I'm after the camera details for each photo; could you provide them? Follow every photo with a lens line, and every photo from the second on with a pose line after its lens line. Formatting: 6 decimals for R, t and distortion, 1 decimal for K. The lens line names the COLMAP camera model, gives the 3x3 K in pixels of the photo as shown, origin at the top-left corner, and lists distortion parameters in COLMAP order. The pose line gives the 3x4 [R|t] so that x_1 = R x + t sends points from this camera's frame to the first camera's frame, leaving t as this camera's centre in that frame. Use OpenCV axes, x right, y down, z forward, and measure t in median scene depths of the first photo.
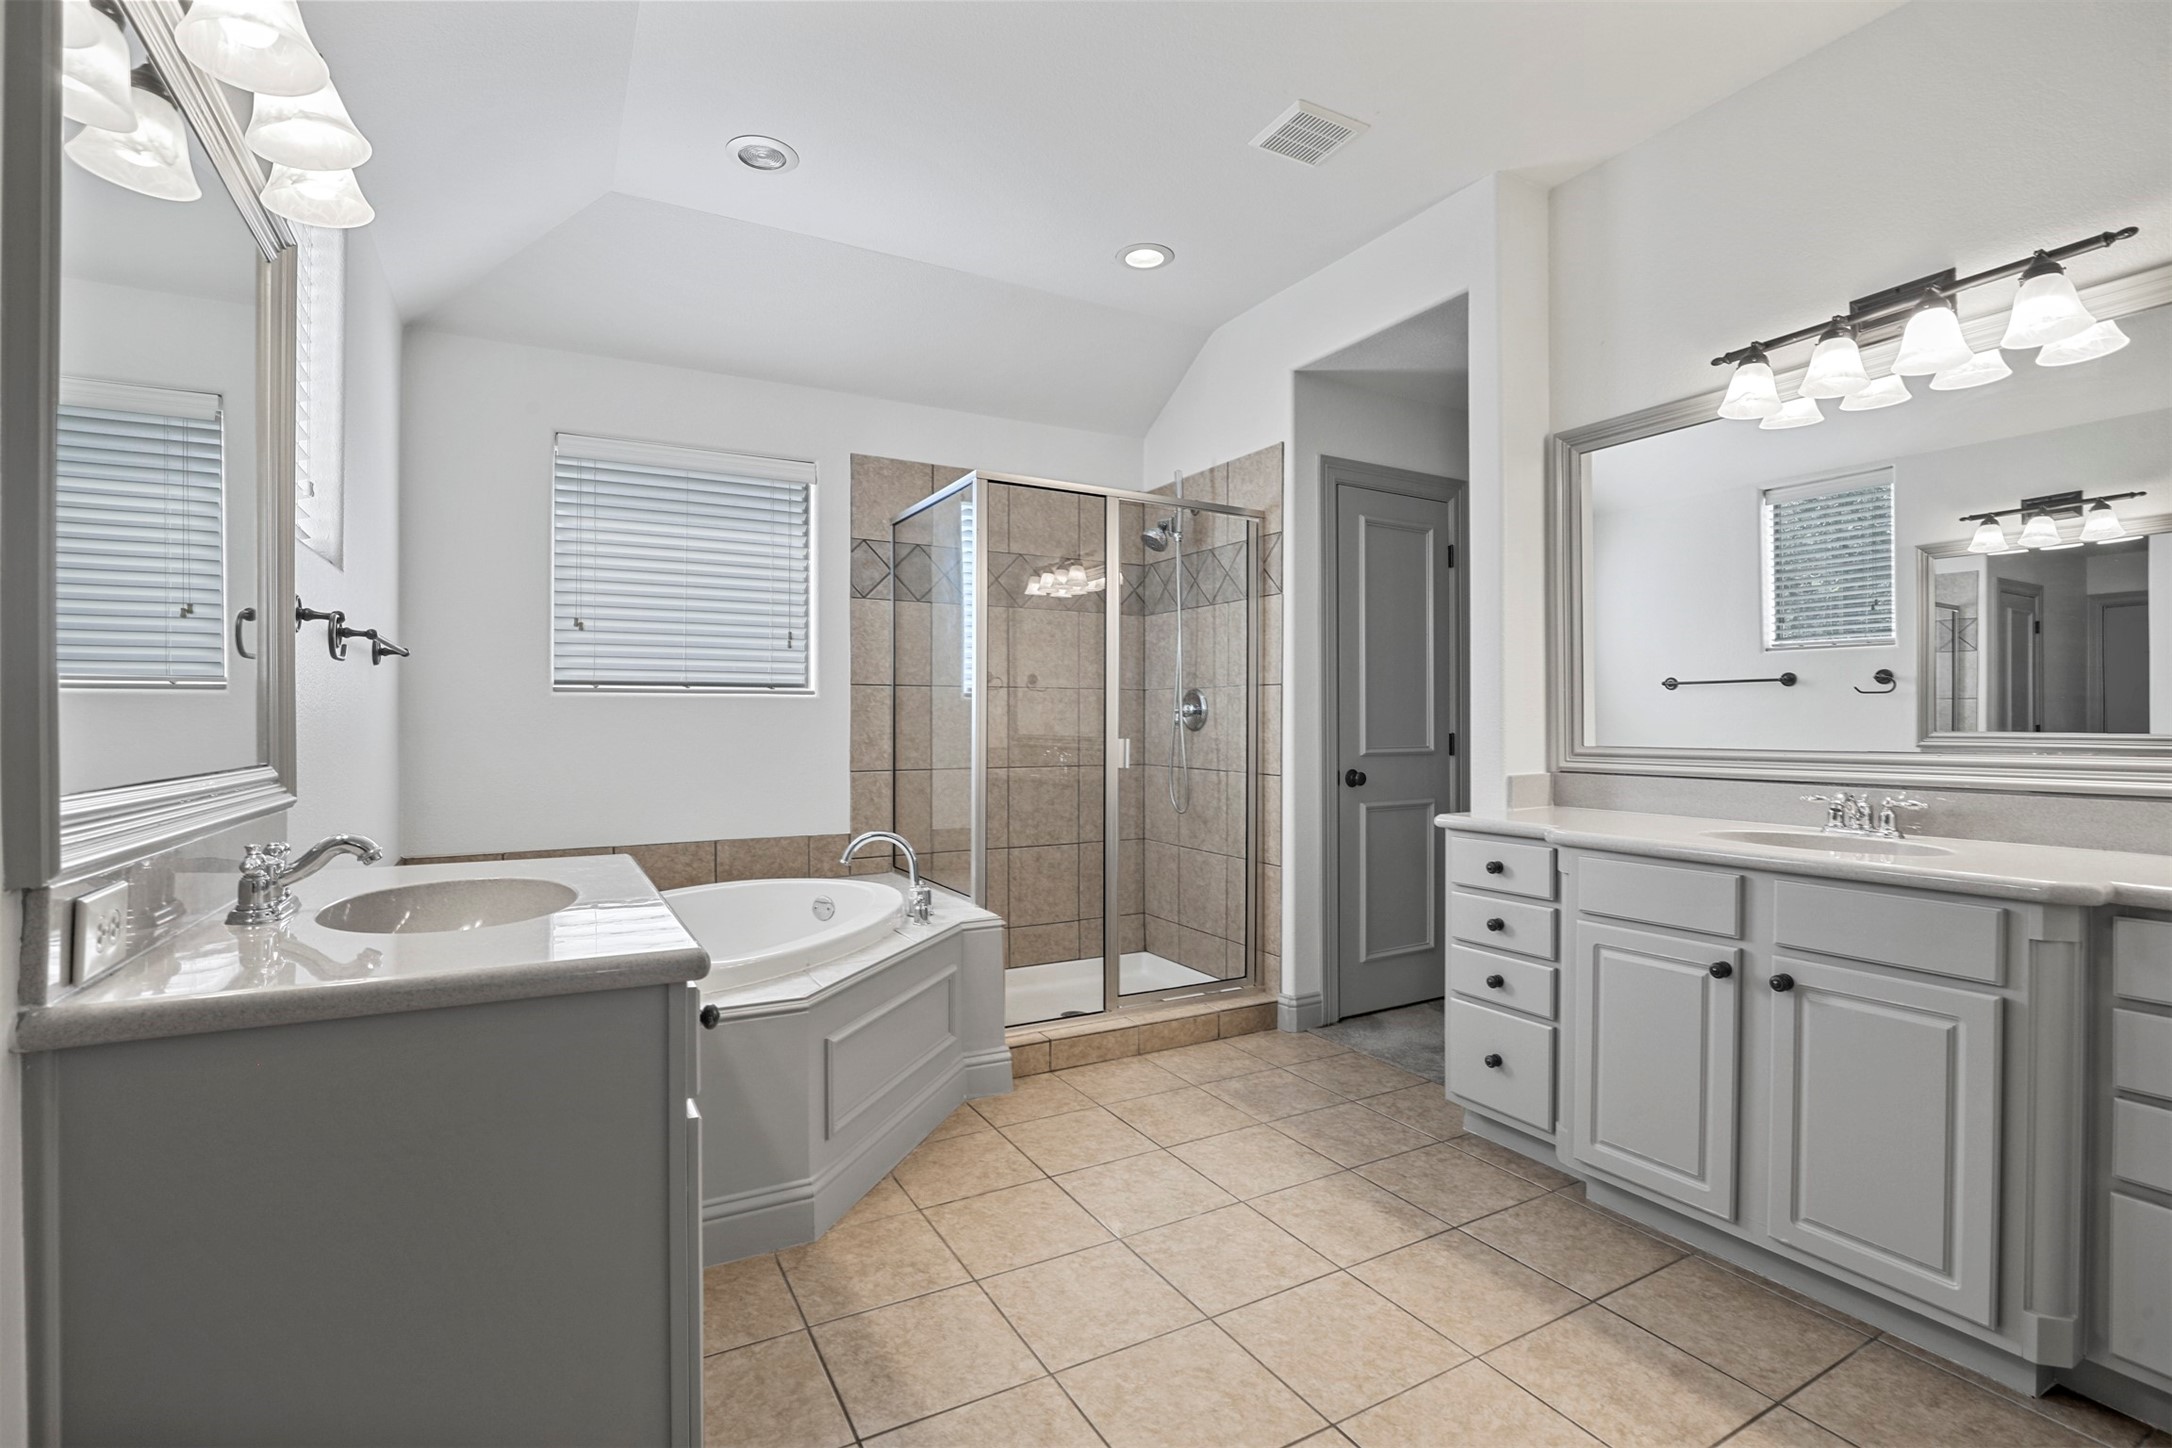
lens RADIAL K [[993.3, 0, 1090.9], [0, 993.3, 728.7], [0, 0, 1]] dist [-0.031616, 0.003304]
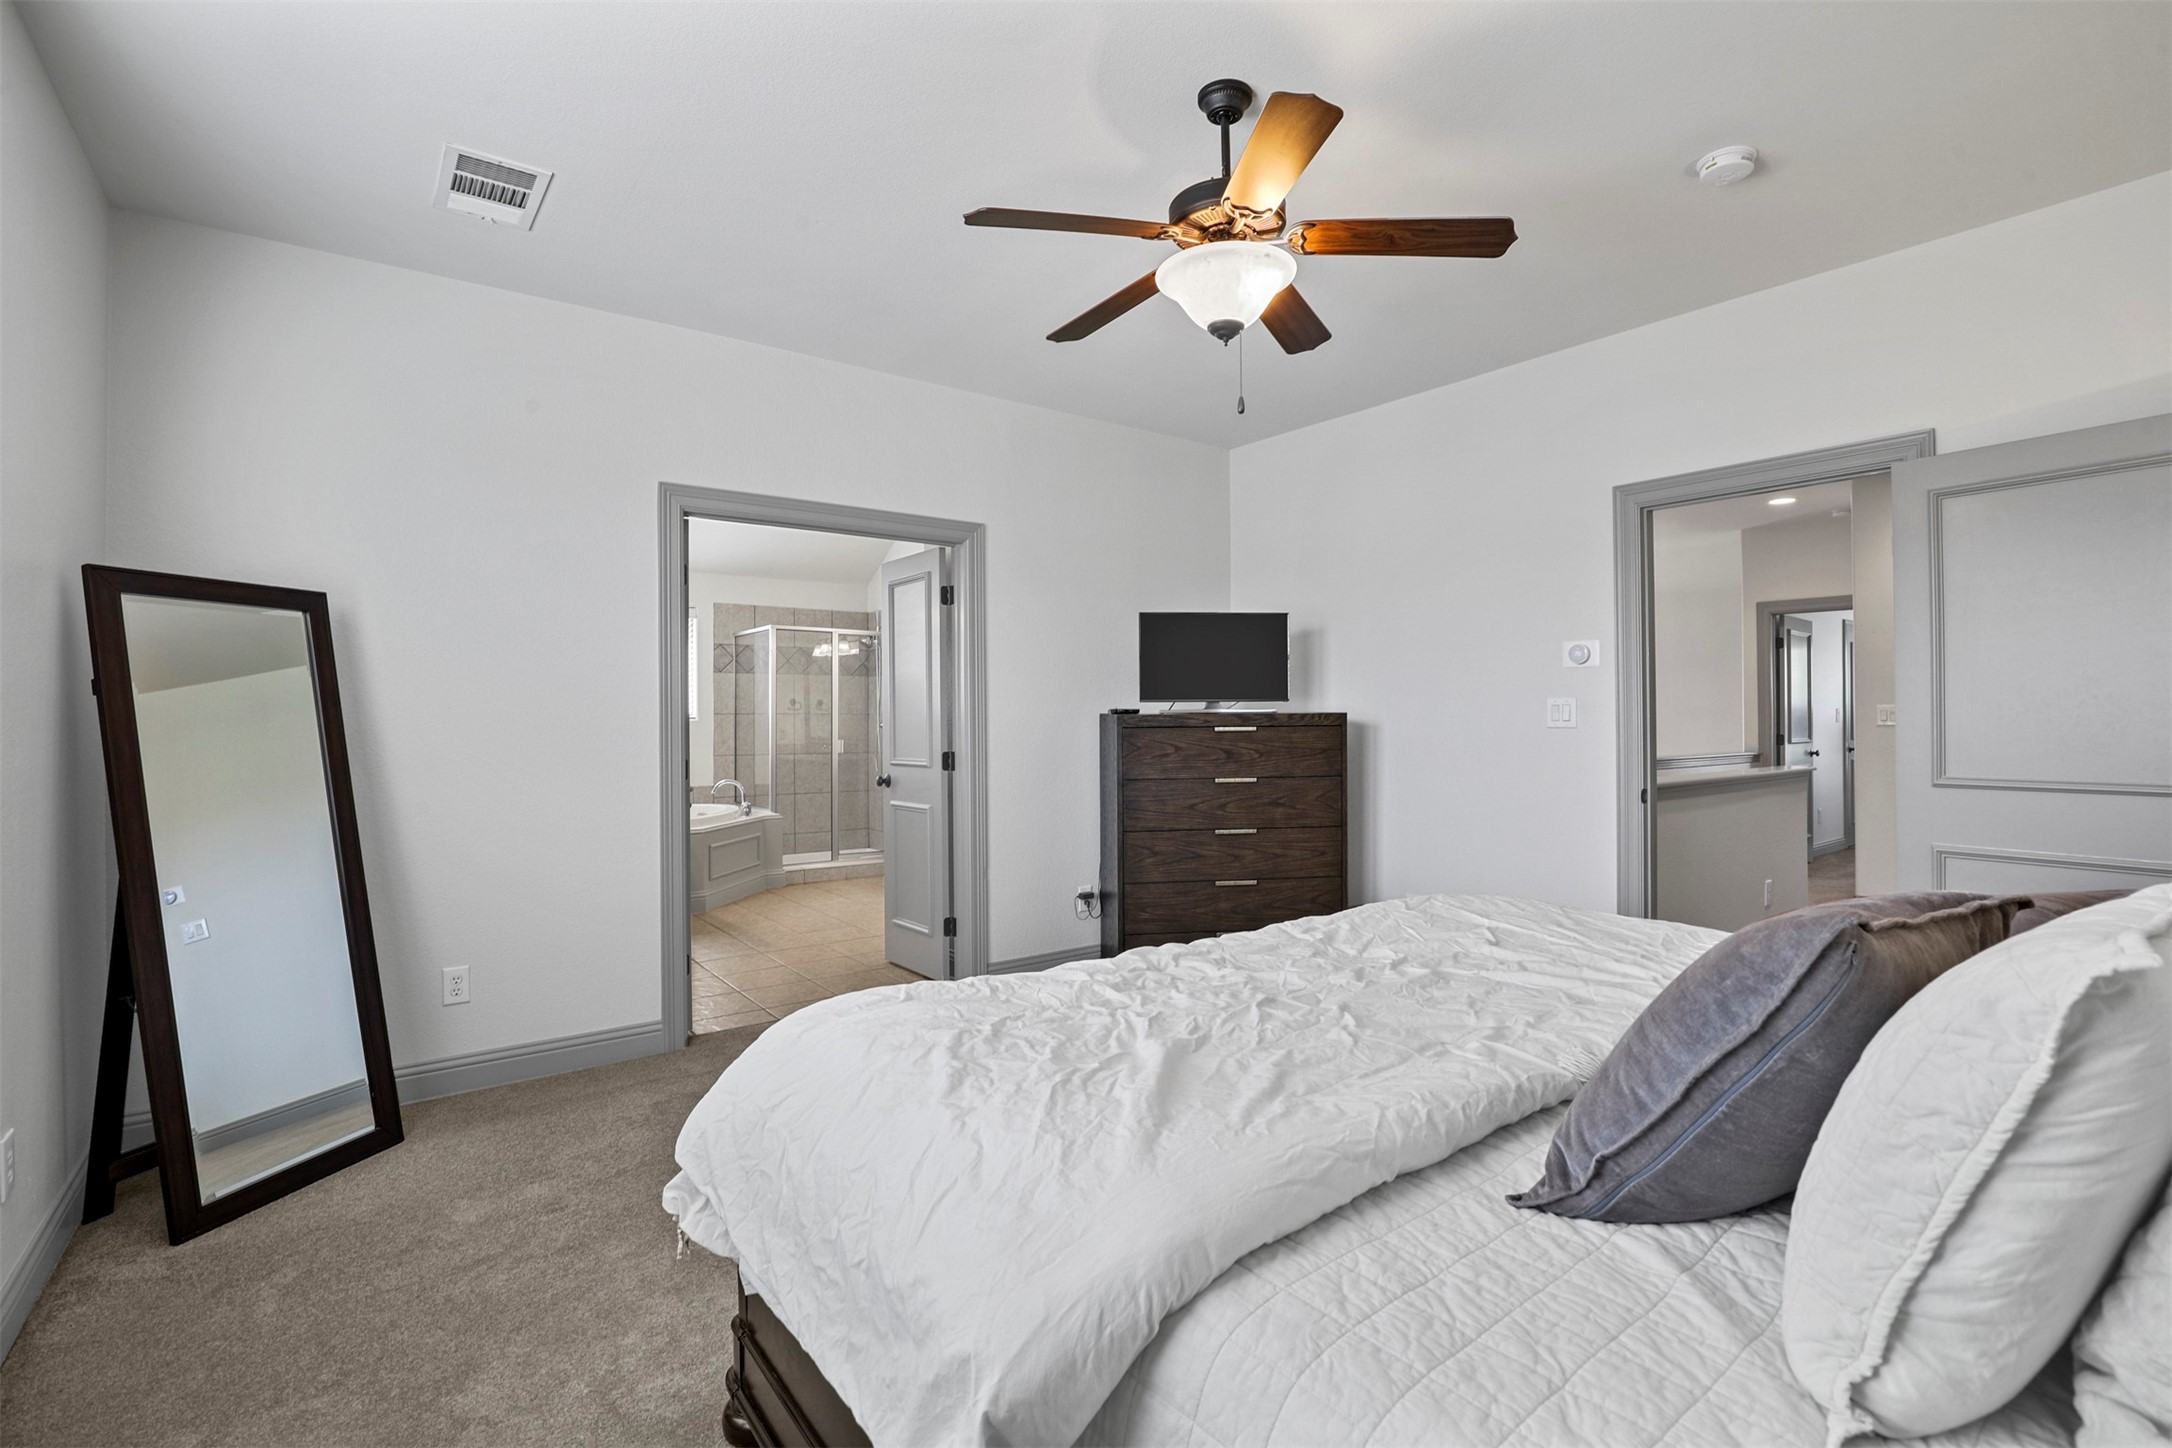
lens RADIAL K [[993.3, 0, 1084.0], [0, 993.3, 719.5], [0, 0, 1]] dist [-0.031616, 0.003304]
pose [[0.989508, 0.004119, 0.144418, 0.231706], [-0.003726, 0.999989, -0.002995, -0.027933], [-0.144429, 0.002425, 0.989512, -1.188718]]
